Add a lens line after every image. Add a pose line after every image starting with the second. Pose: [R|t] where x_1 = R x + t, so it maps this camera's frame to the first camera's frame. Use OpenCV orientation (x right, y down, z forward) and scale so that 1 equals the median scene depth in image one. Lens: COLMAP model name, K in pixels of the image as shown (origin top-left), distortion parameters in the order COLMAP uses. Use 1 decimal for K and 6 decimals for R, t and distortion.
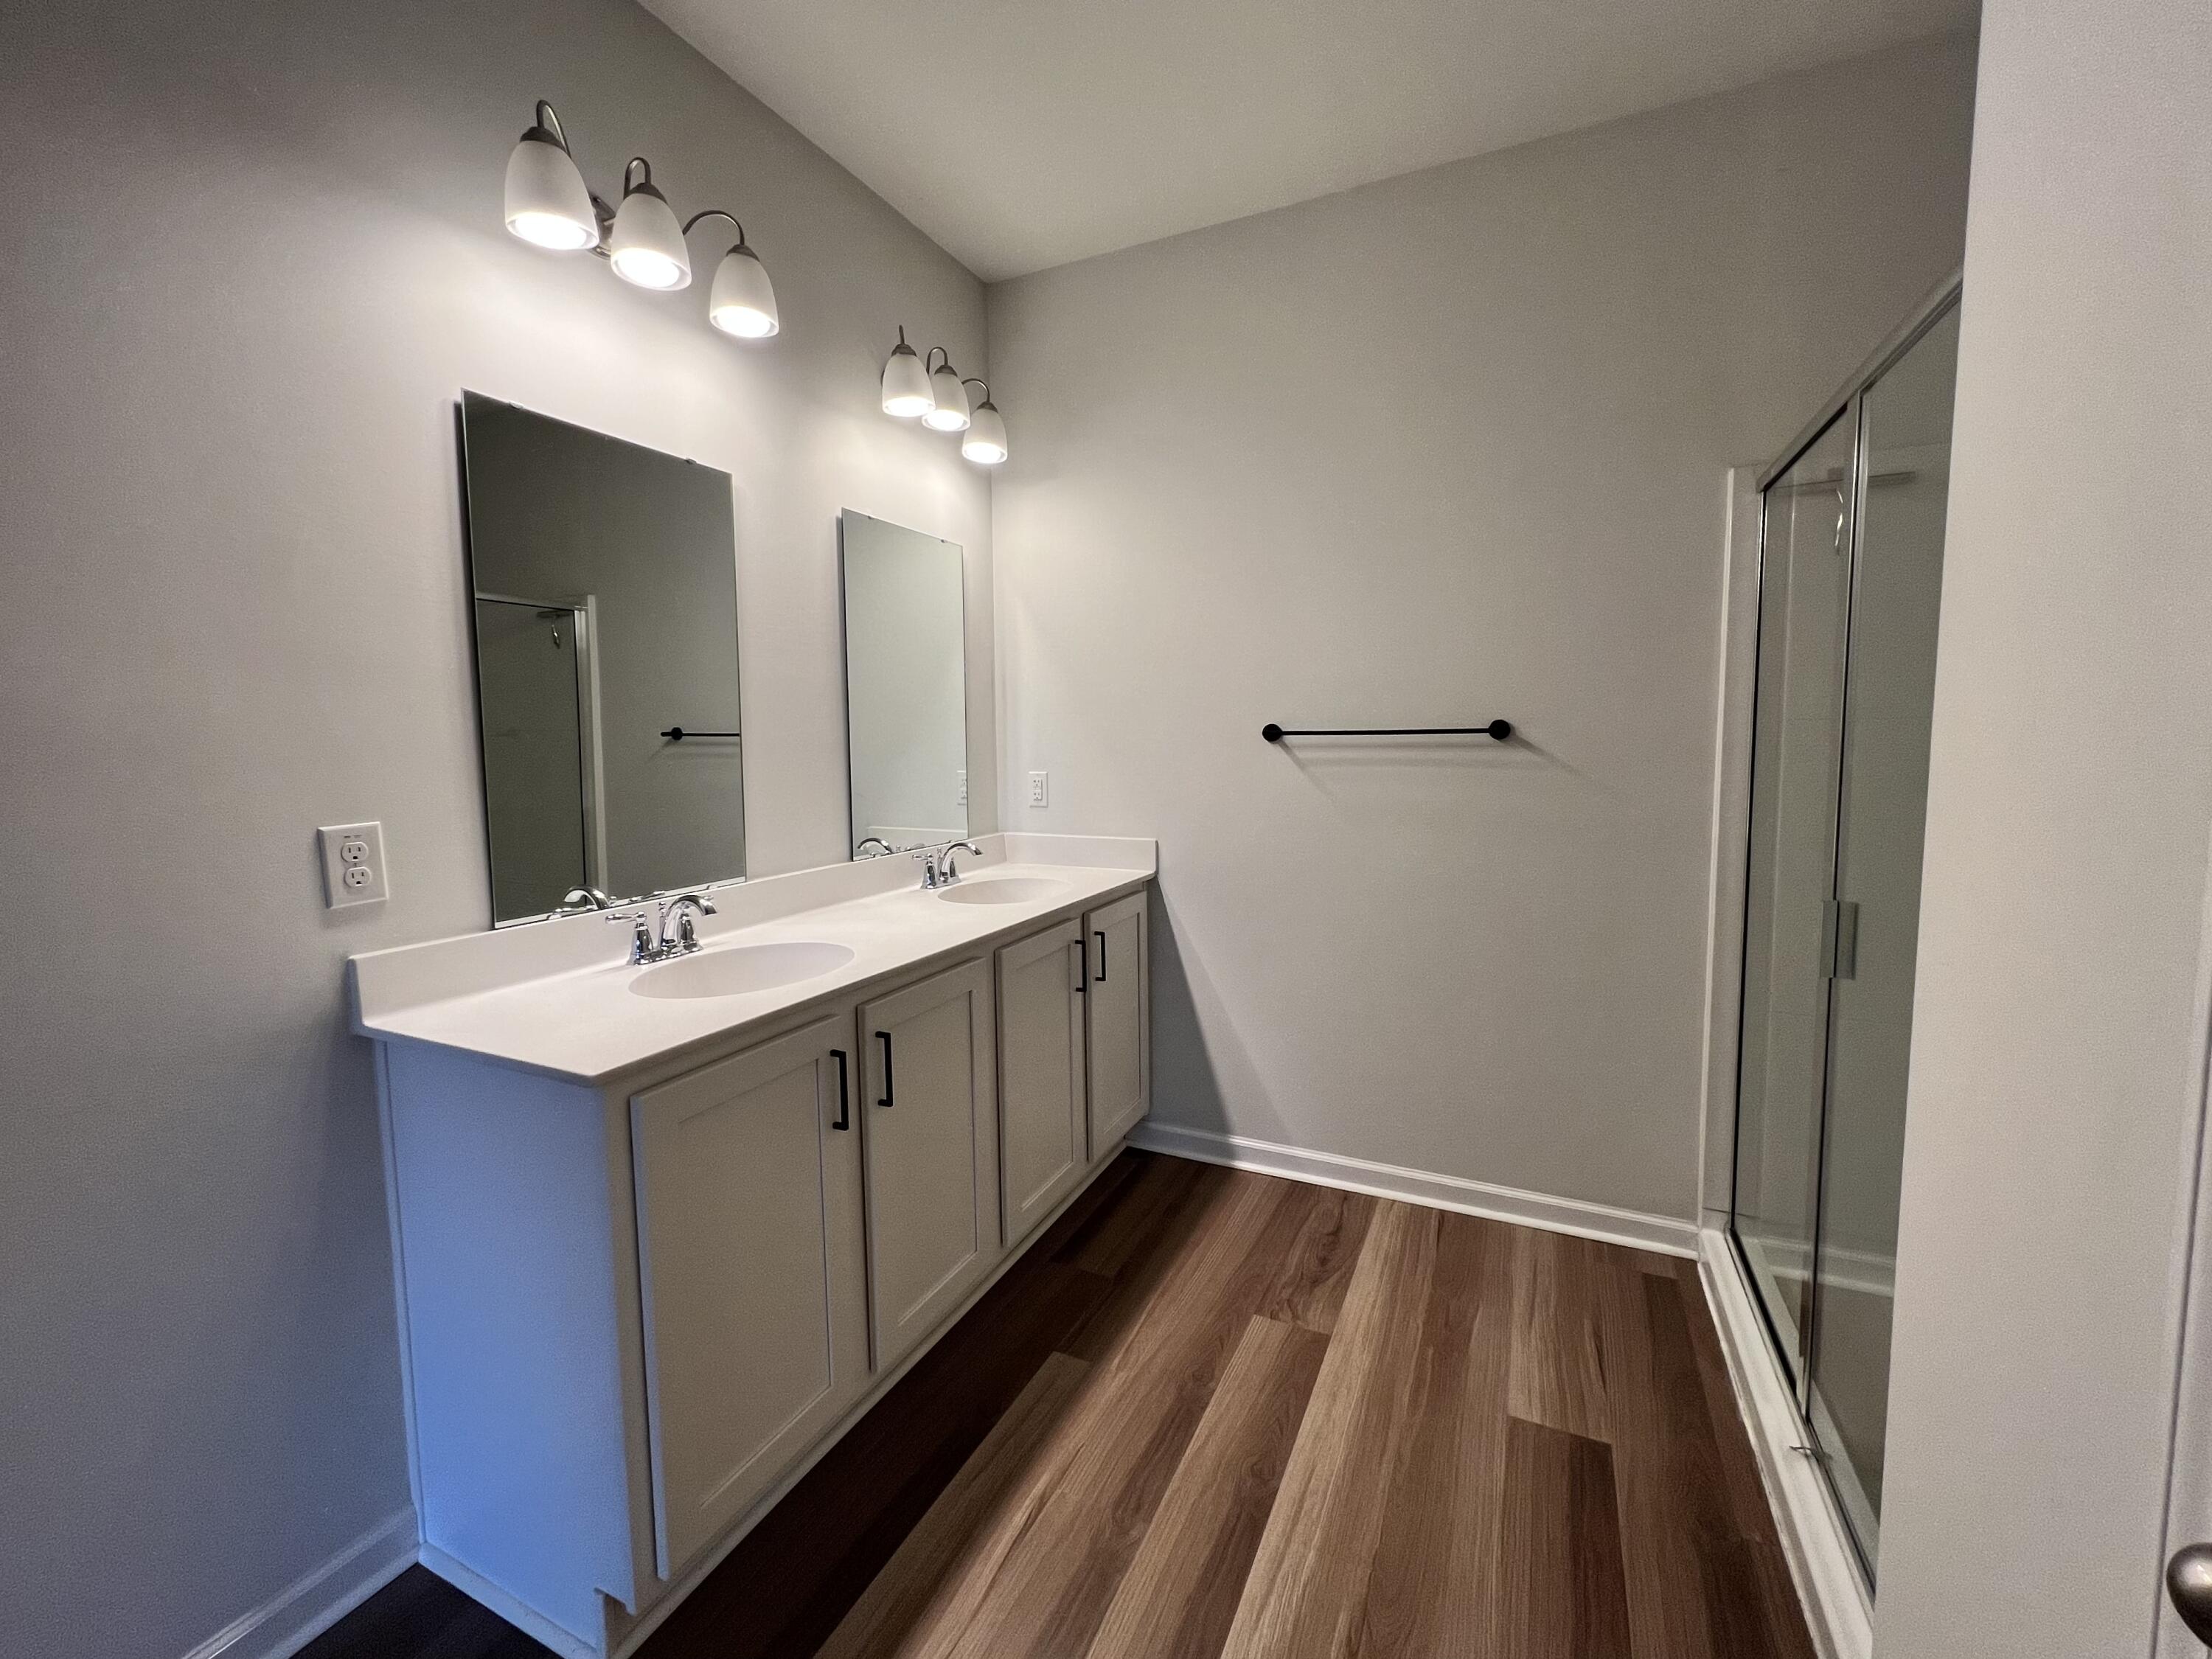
lens RADIAL K [[906.6, 0, 1094.3], [0, 906.6, 813.1], [0, 0, 1]] dist [0.002991, 0.000390]
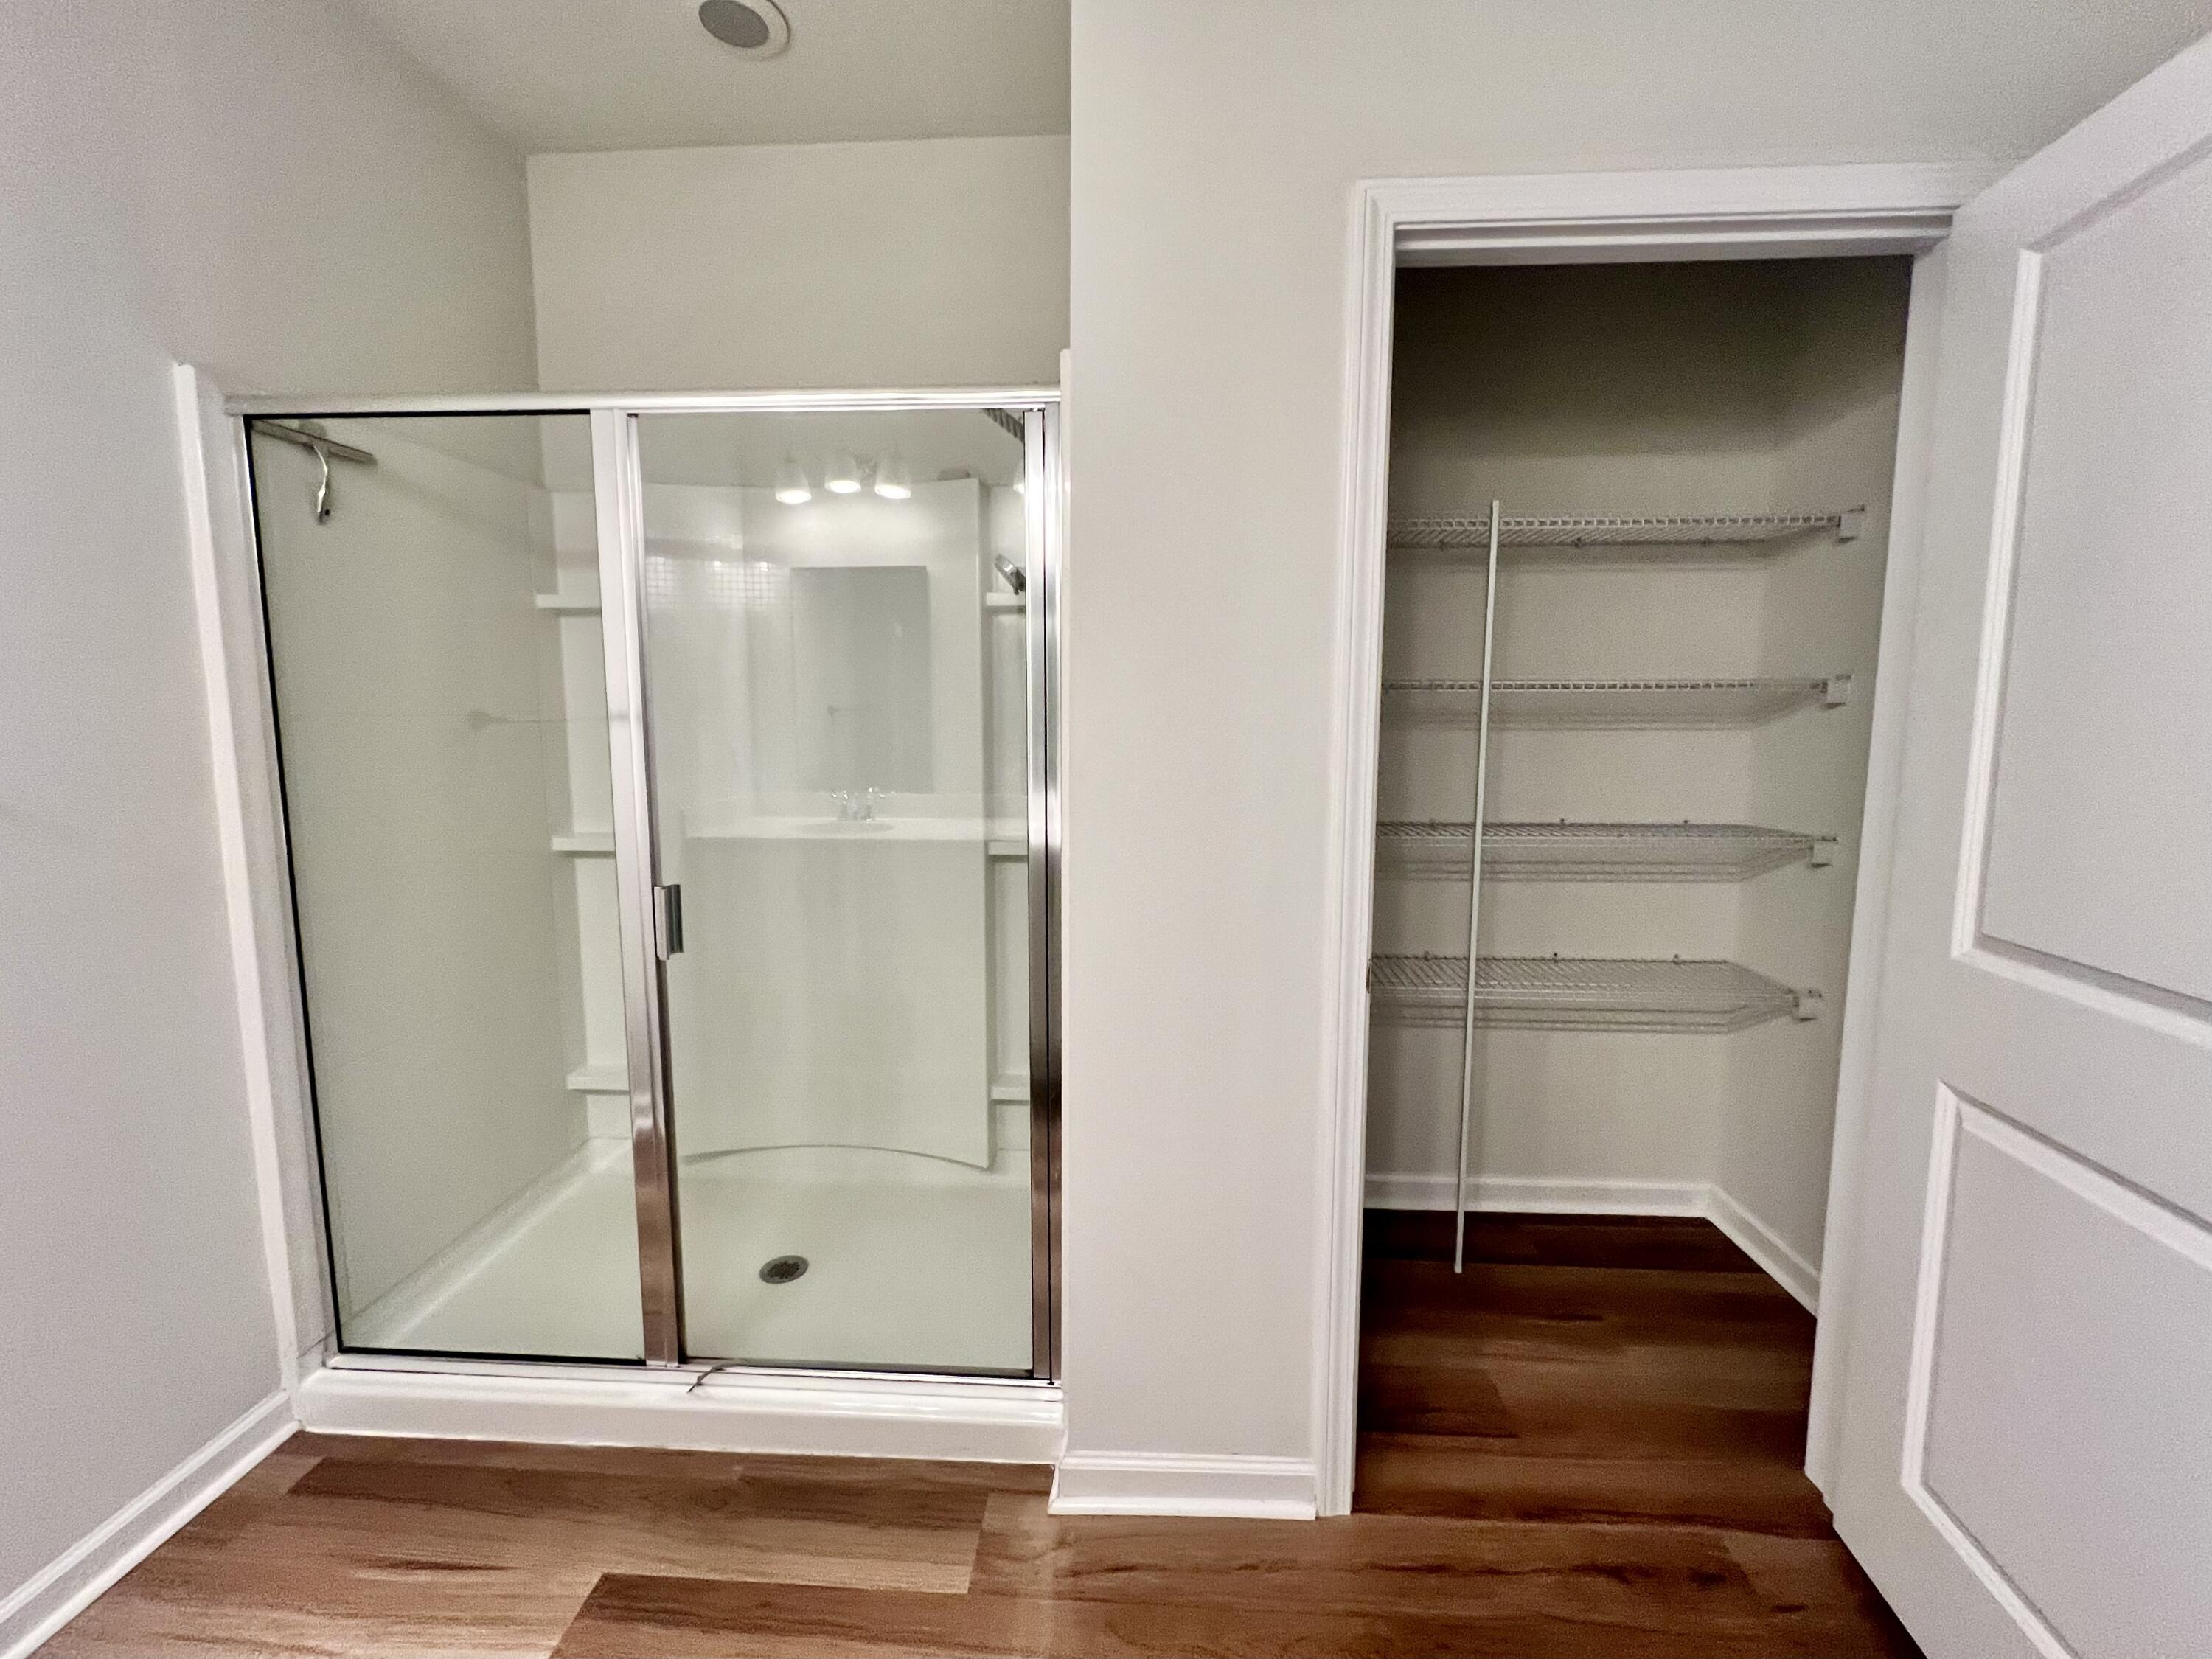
lens RADIAL K [[906.6, 0, 1101.6], [0, 906.6, 803.8], [0, 0, 1]] dist [0.002991, 0.000390]
pose [[-0.385437, -0.087273, 0.918598, -0.251584], [0.084183, 0.988040, 0.129193, -0.065668], [-0.918886, 0.127126, -0.373480, 0.609772]]
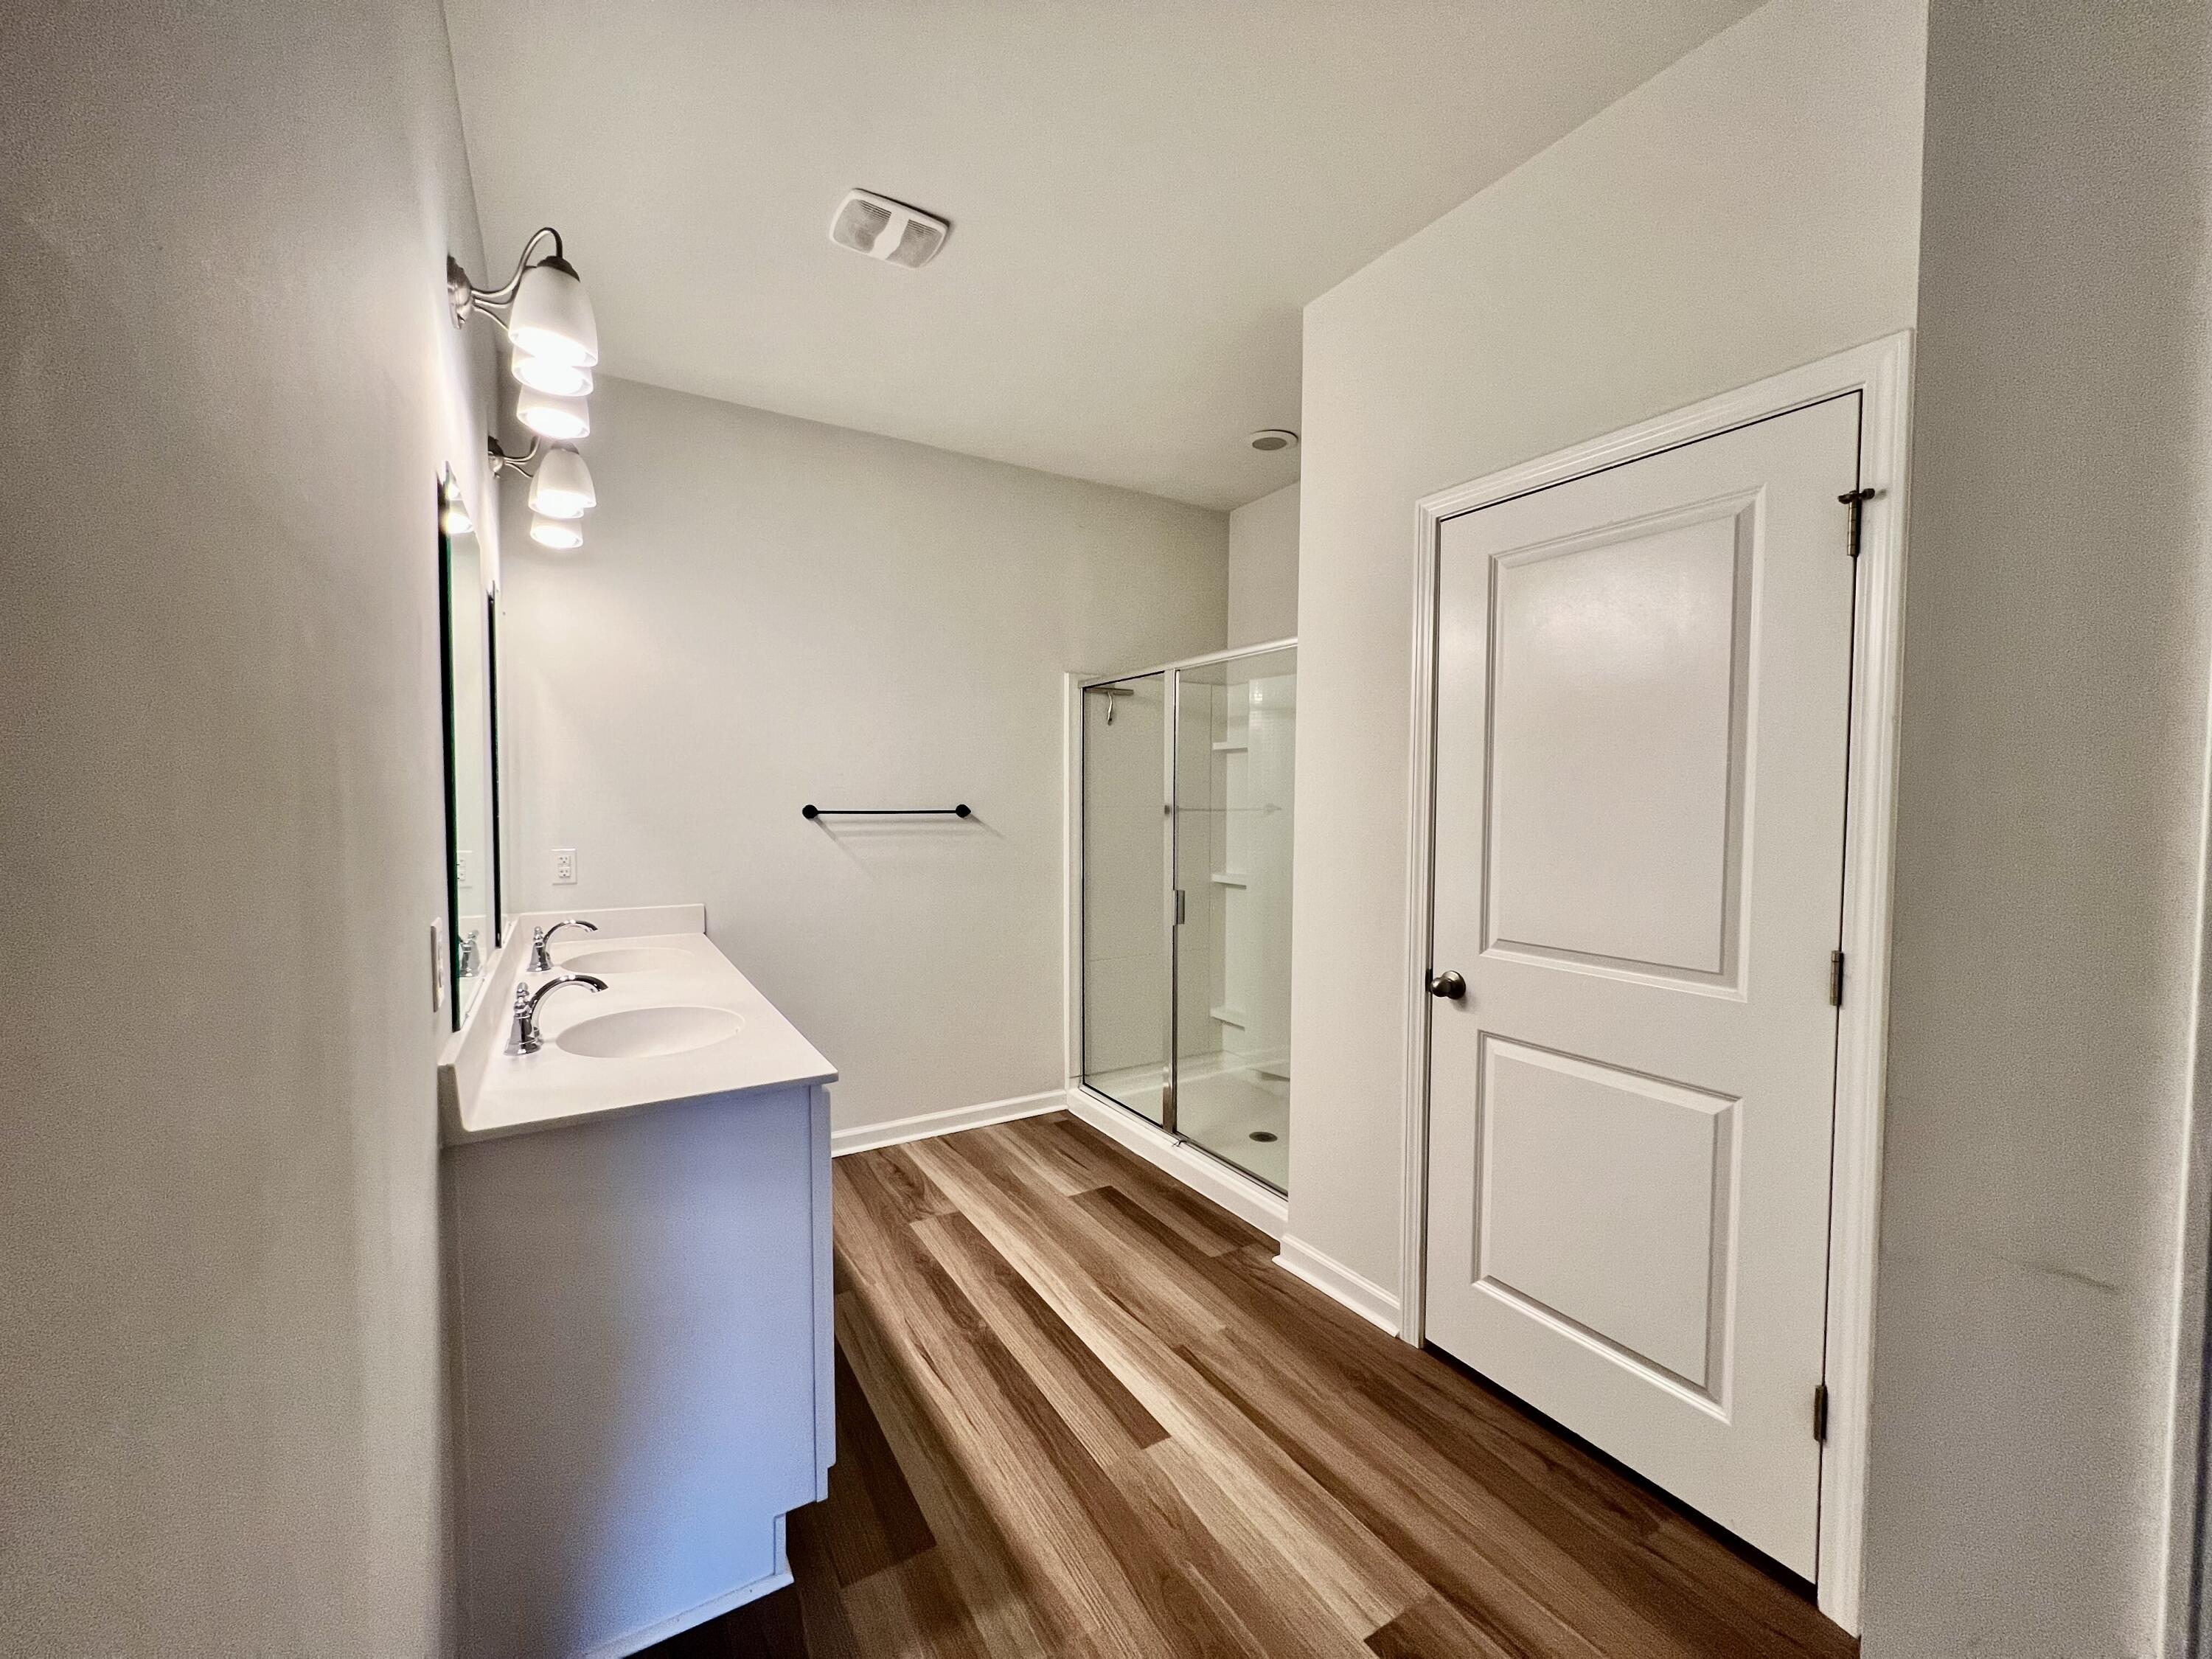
lens RADIAL K [[906.6, 0, 1086.8], [0, 906.6, 837.9], [0, 0, 1]] dist [0.002991, 0.000390]
pose [[0.556663, -0.023599, 0.830403, -0.788145], [0.061892, 0.997996, -0.013128, -0.011997], [-0.828429, 0.058704, 0.557009, -0.052089]]
